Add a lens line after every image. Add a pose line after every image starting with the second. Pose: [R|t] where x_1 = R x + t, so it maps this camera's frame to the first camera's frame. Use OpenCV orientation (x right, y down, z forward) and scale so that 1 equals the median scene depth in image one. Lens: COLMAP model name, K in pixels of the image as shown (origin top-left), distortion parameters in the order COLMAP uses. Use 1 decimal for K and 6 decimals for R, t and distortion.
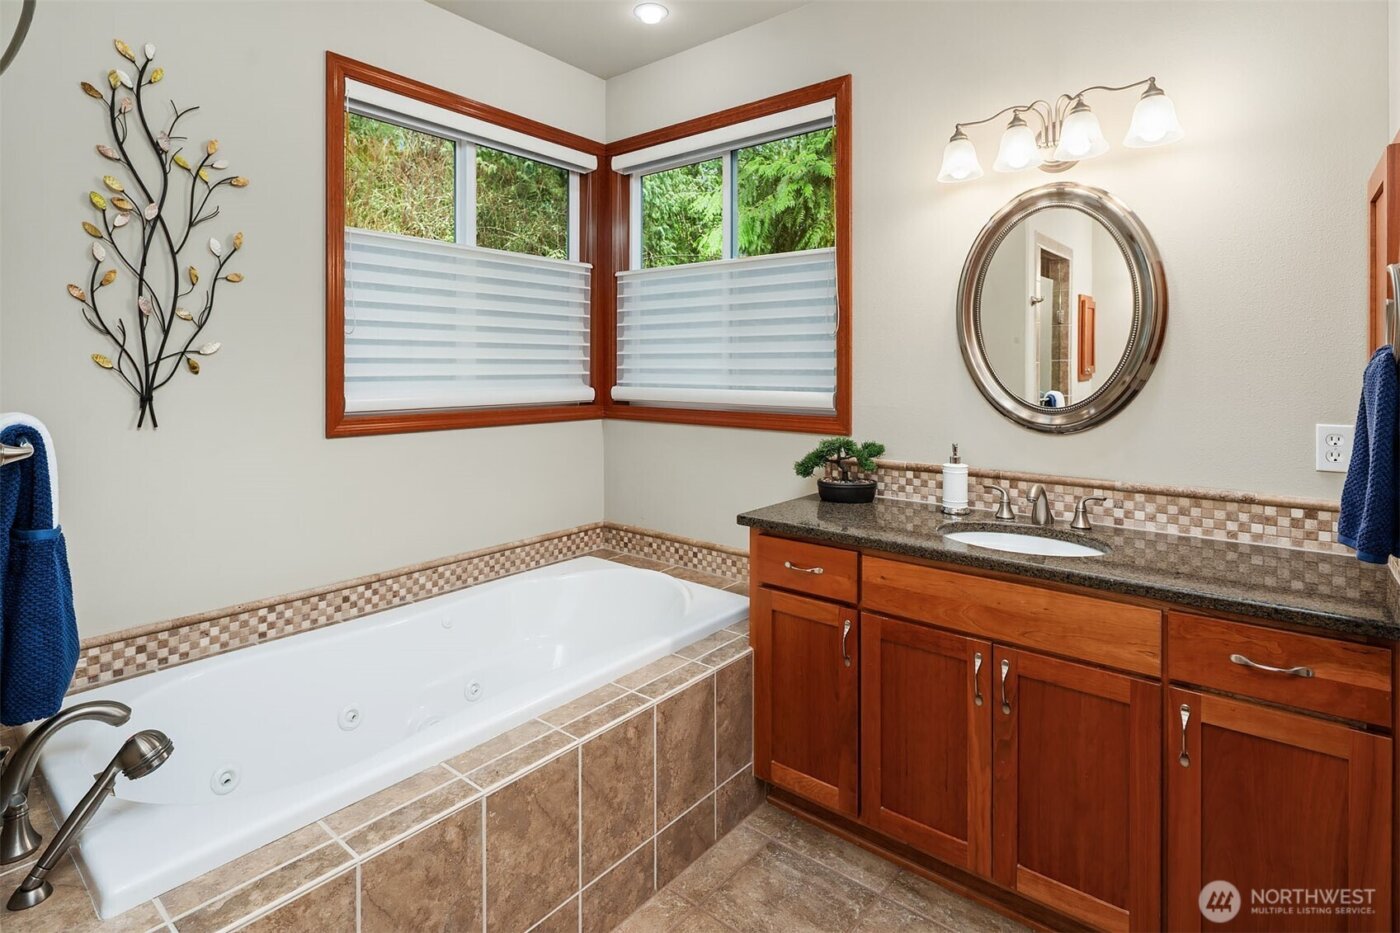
lens RADIAL K [[682.4, 0, 656.2], [0, 682.4, 385.3], [0, 0, 1]] dist [0.018417, -0.009387]
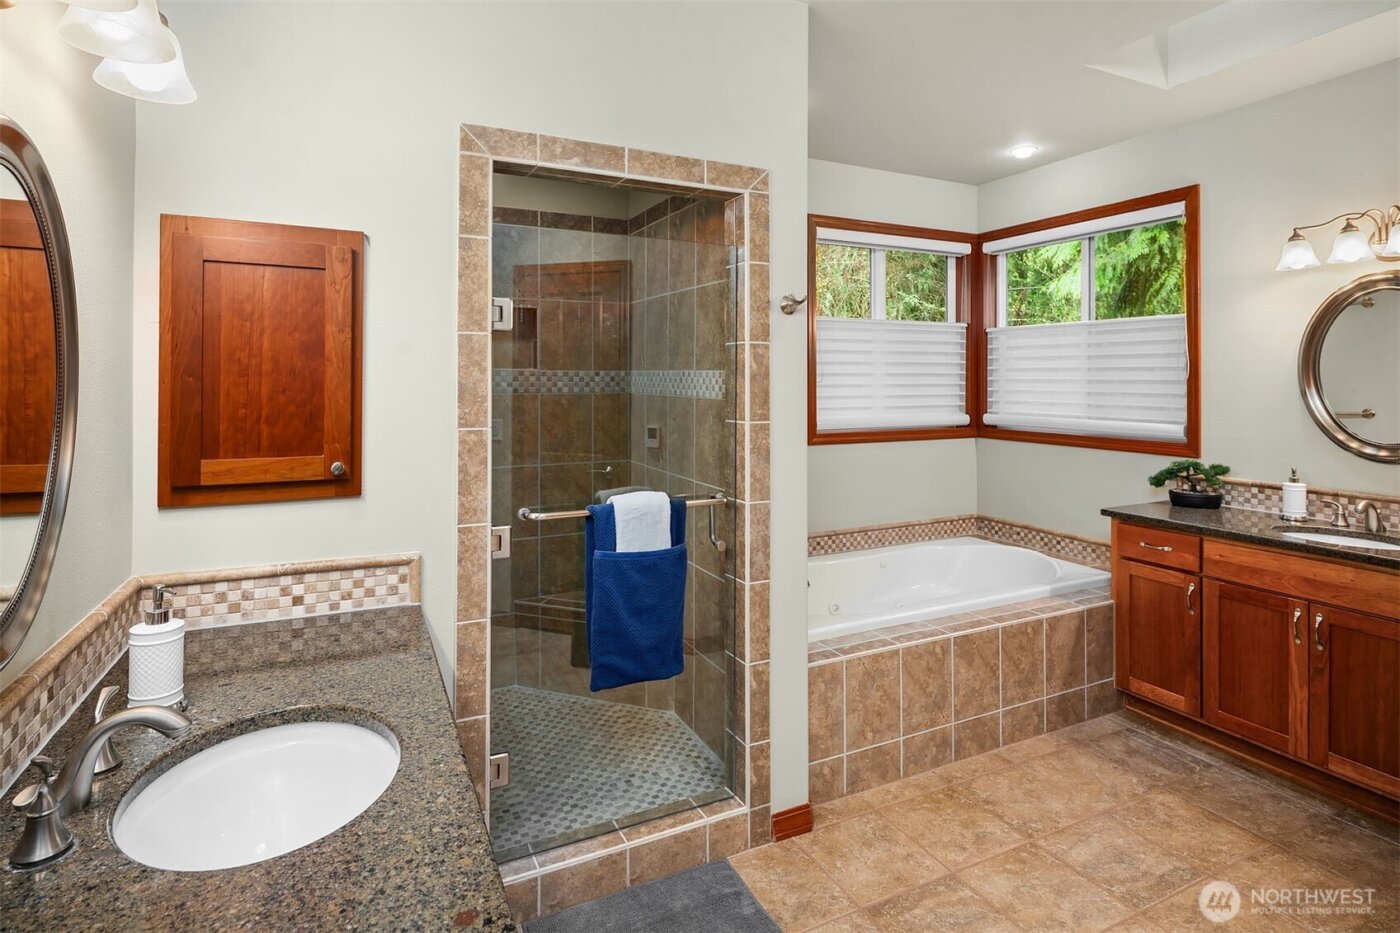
lens RADIAL K [[682.4, 0, 656.2], [0, 682.4, 385.3], [0, 0, 1]] dist [0.018417, -0.009387]
pose [[0.911376, 0.000906, -0.411574, -0.135555], [-0.006335, 0.999910, -0.011827, -0.049111], [0.411526, 0.013386, 0.911300, -0.693426]]
